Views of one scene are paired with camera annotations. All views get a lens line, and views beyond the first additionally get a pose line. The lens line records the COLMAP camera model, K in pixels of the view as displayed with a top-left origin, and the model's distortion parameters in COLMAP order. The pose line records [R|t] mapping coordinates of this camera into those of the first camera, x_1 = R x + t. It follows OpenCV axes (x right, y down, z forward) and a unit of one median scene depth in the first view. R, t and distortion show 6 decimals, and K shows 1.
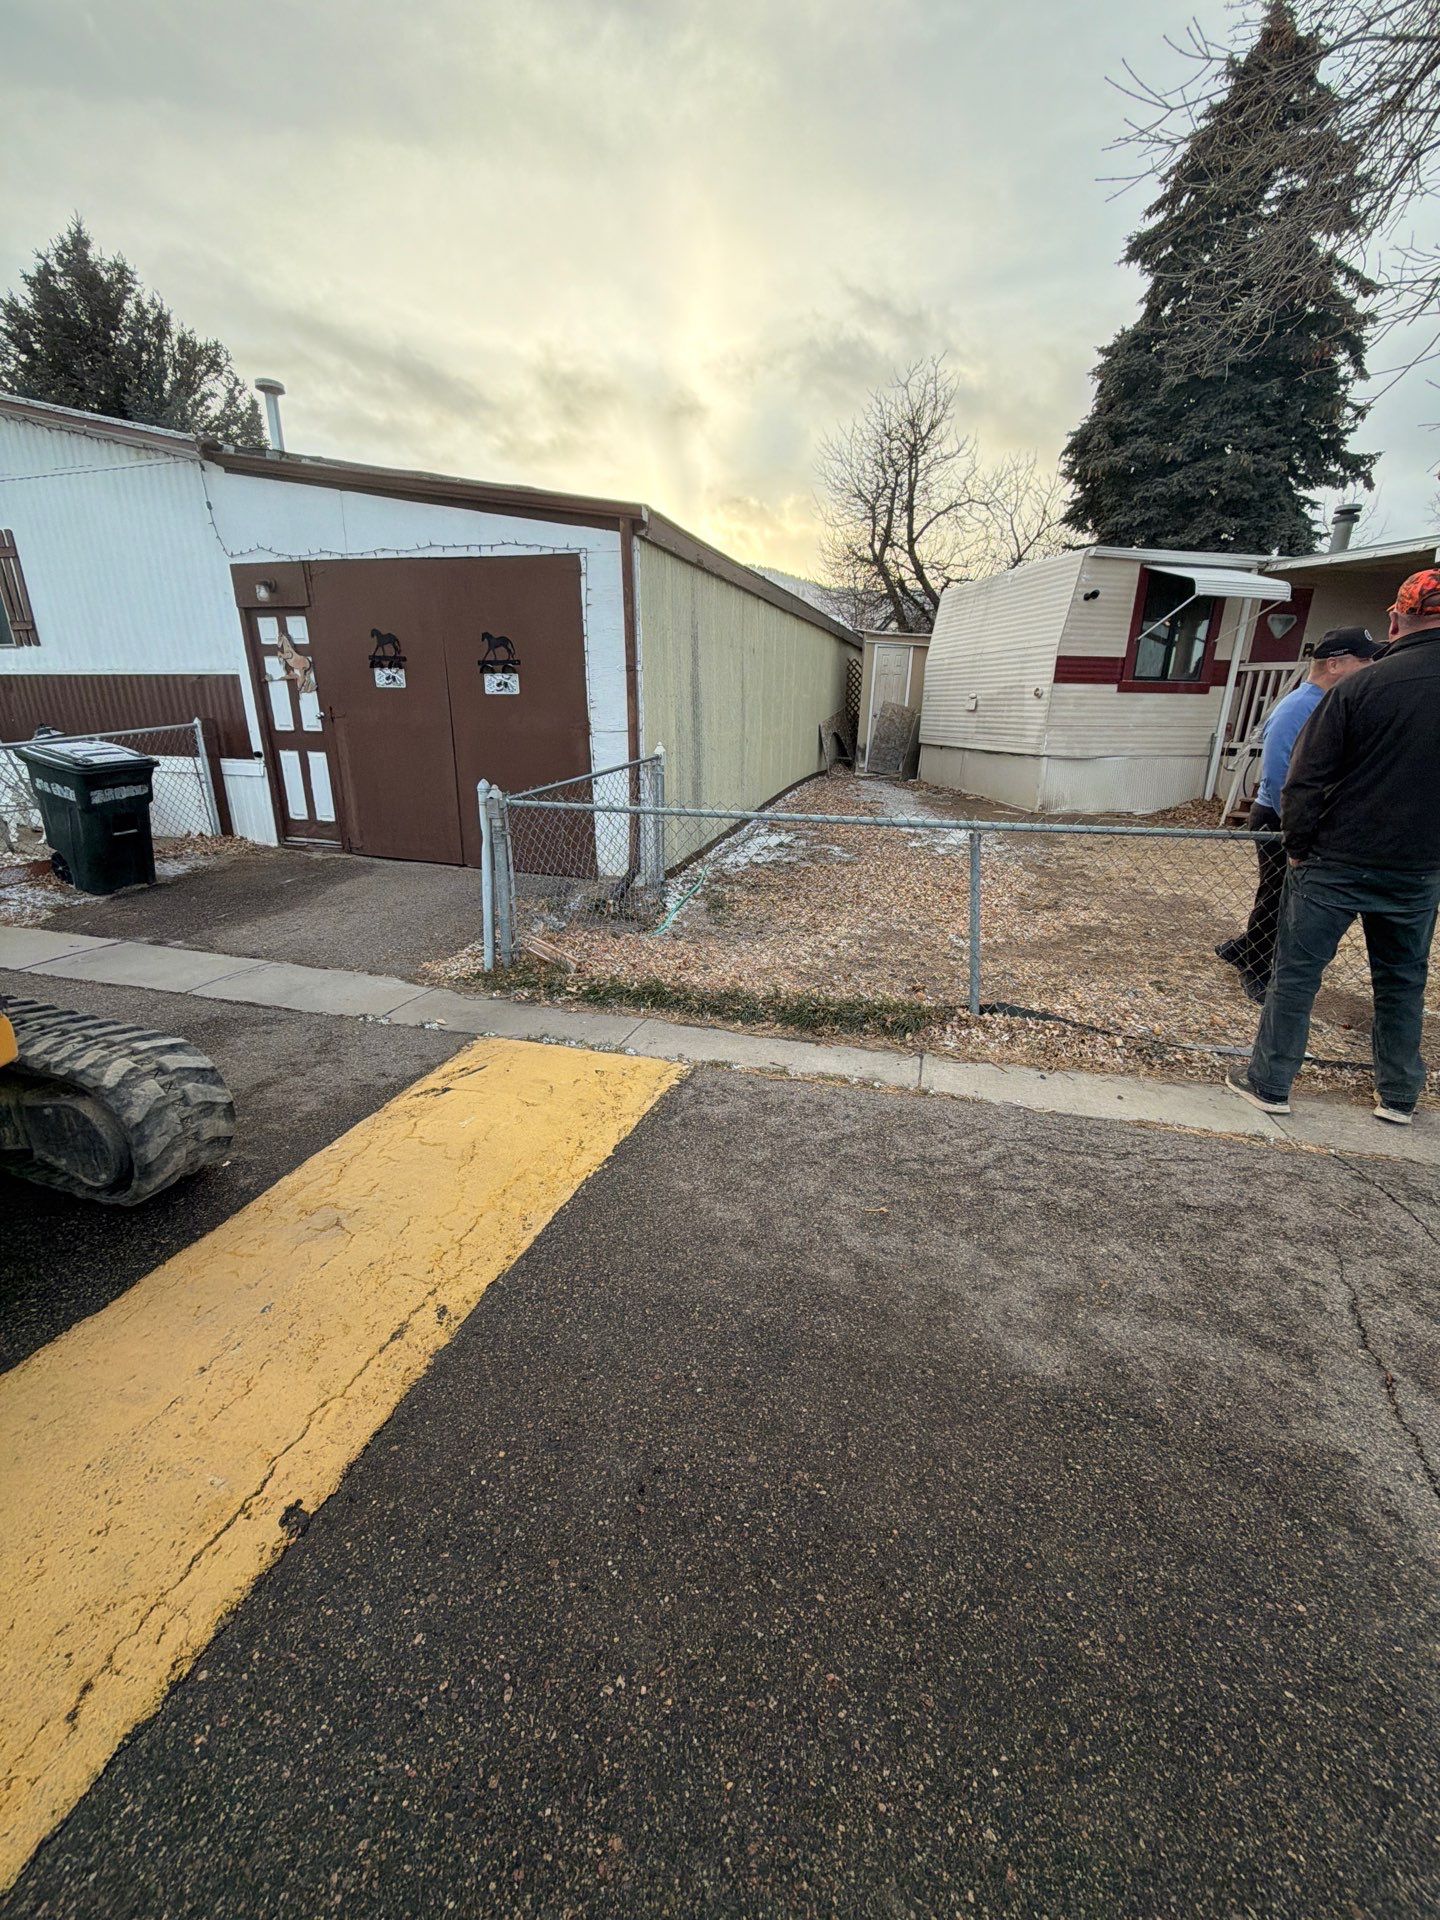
lens RADIAL K [[772.5, 0, 707.1], [0, 772.5, 953.2], [0, 0, 1]] dist [-0.003444, -0.000382]
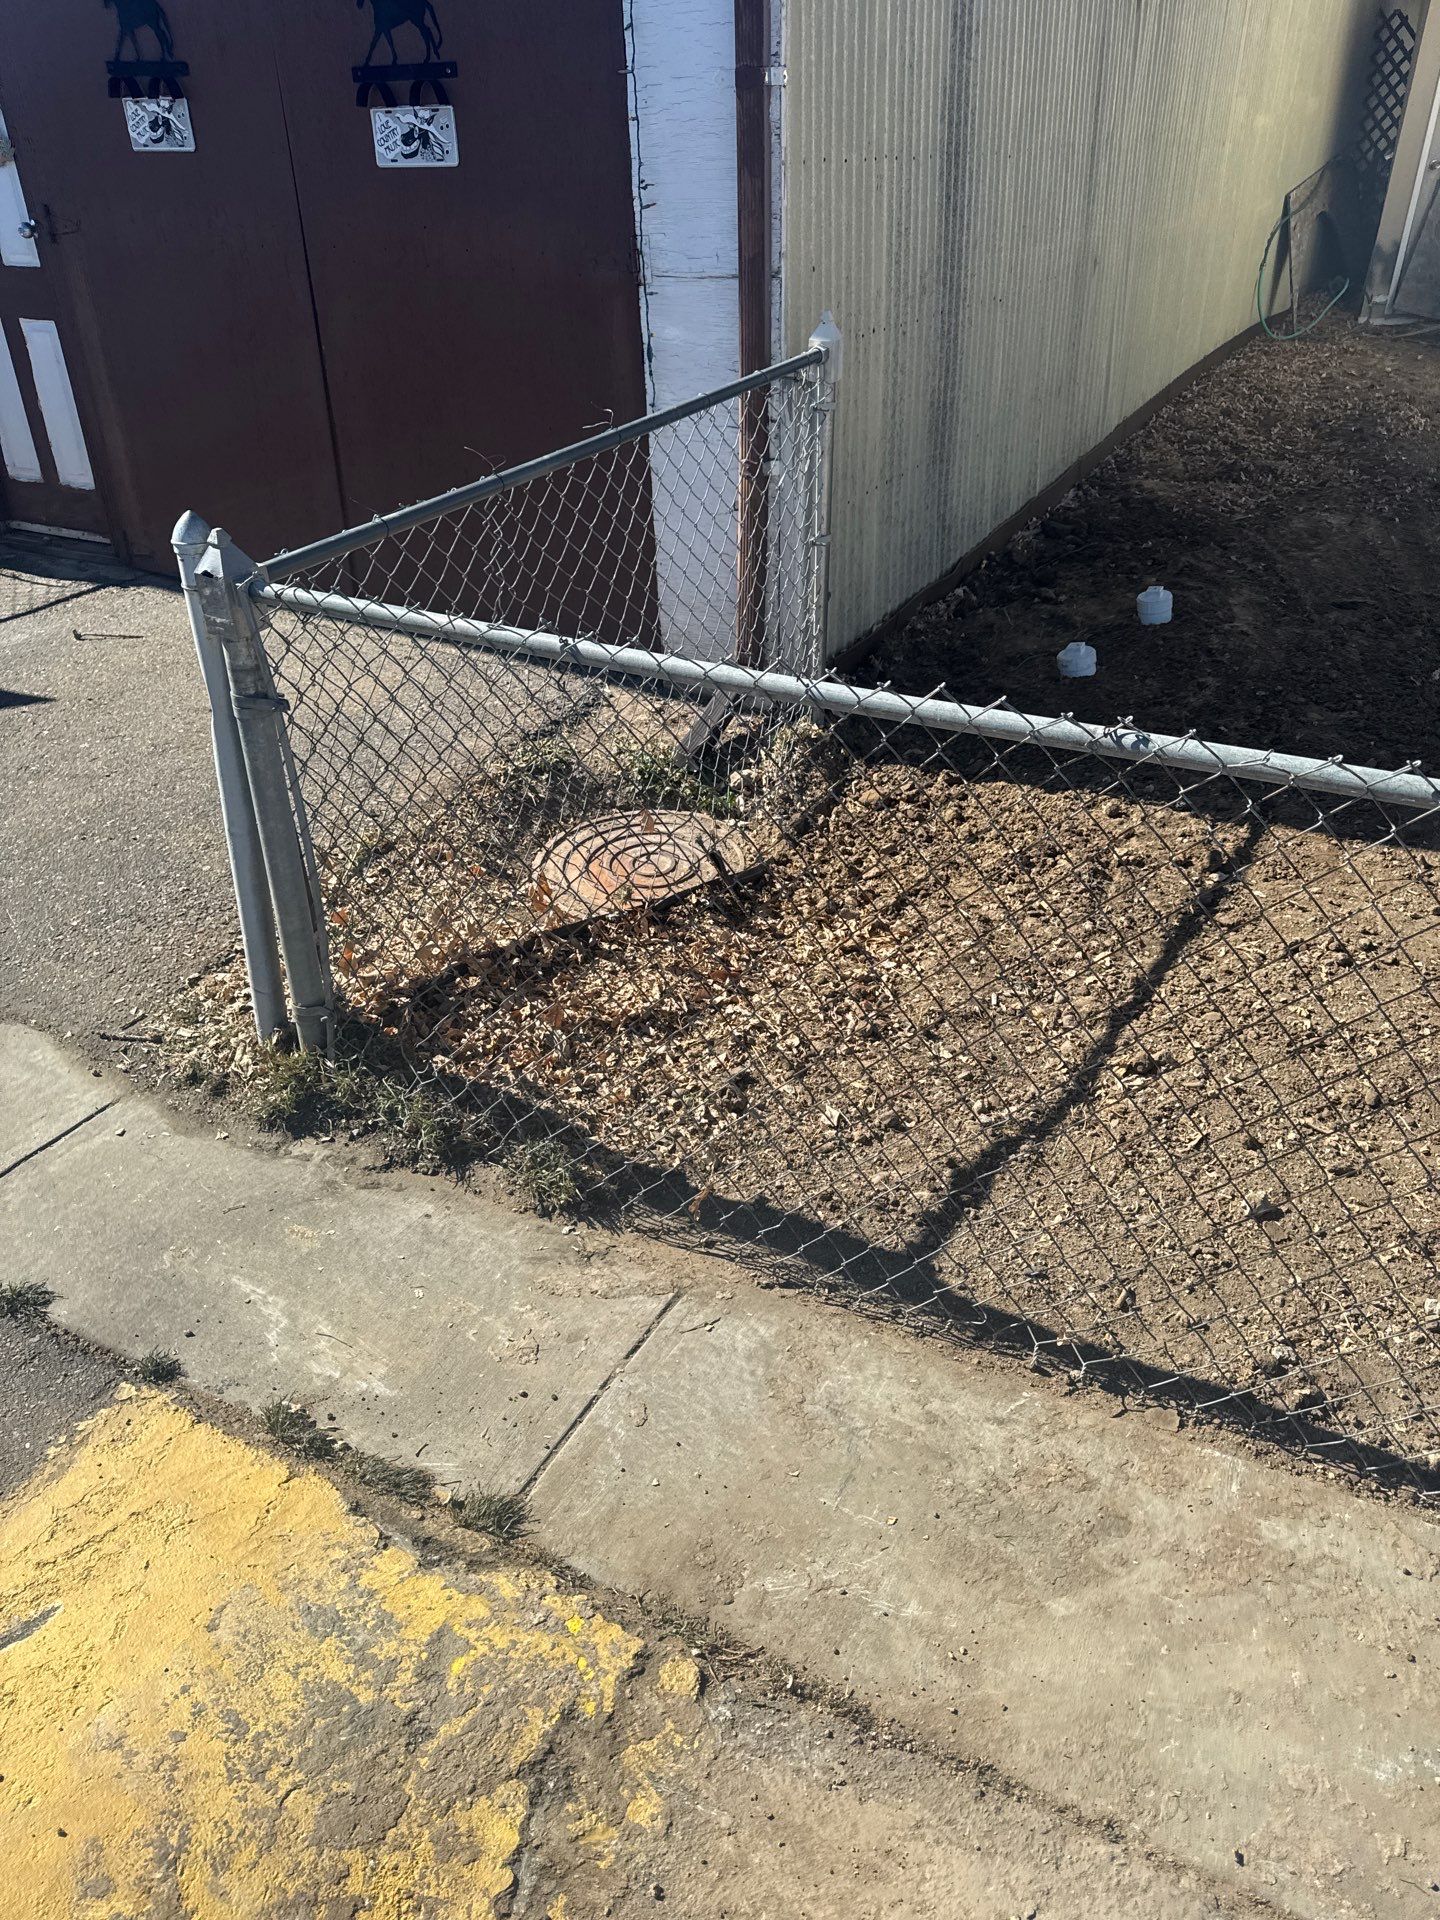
lens RADIAL K [[1376.2, 0, 698.0], [0, 1376.2, 958.5], [0, 0, 1]] dist [0.054044, -0.065605]
pose [[0.979018, 0.081678, -0.186689, 0.013700], [-0.037631, 0.972864, 0.228296, -0.077887], [0.200270, -0.216480, 0.955525, 0.193831]]
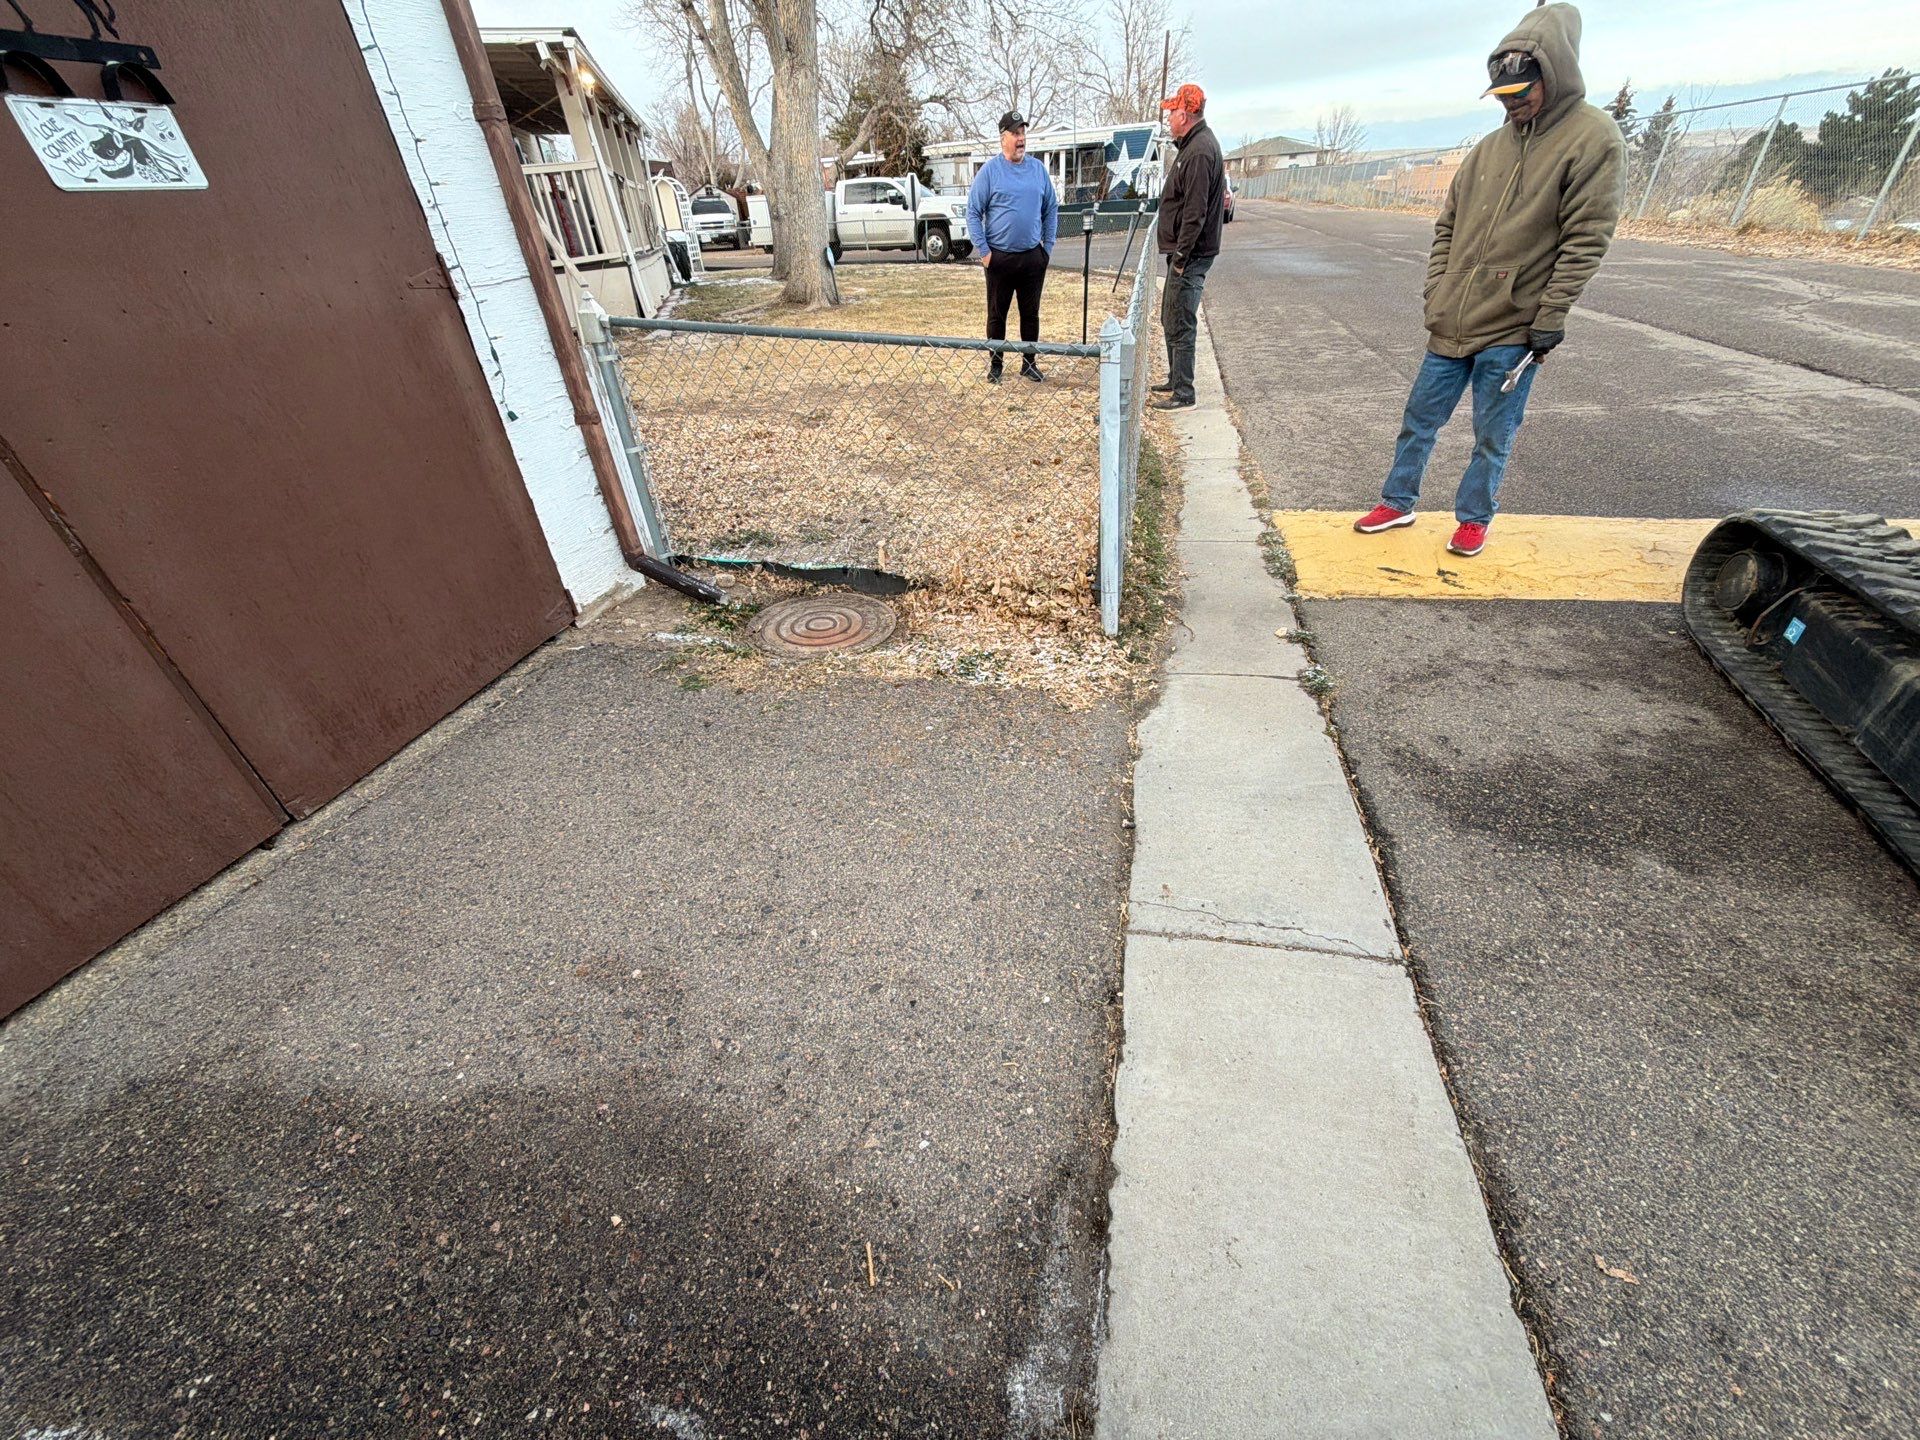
lens RADIAL K [[772.5, 0, 967.7], [0, 772.5, 724.2], [0, 0, 1]] dist [-0.003444, -0.000382]
pose [[-0.084712, -0.566409, 0.819759, -0.391579], [0.360313, 0.749628, 0.555186, -0.149942], [-0.928977, 0.342401, 0.140582, 0.474040]]
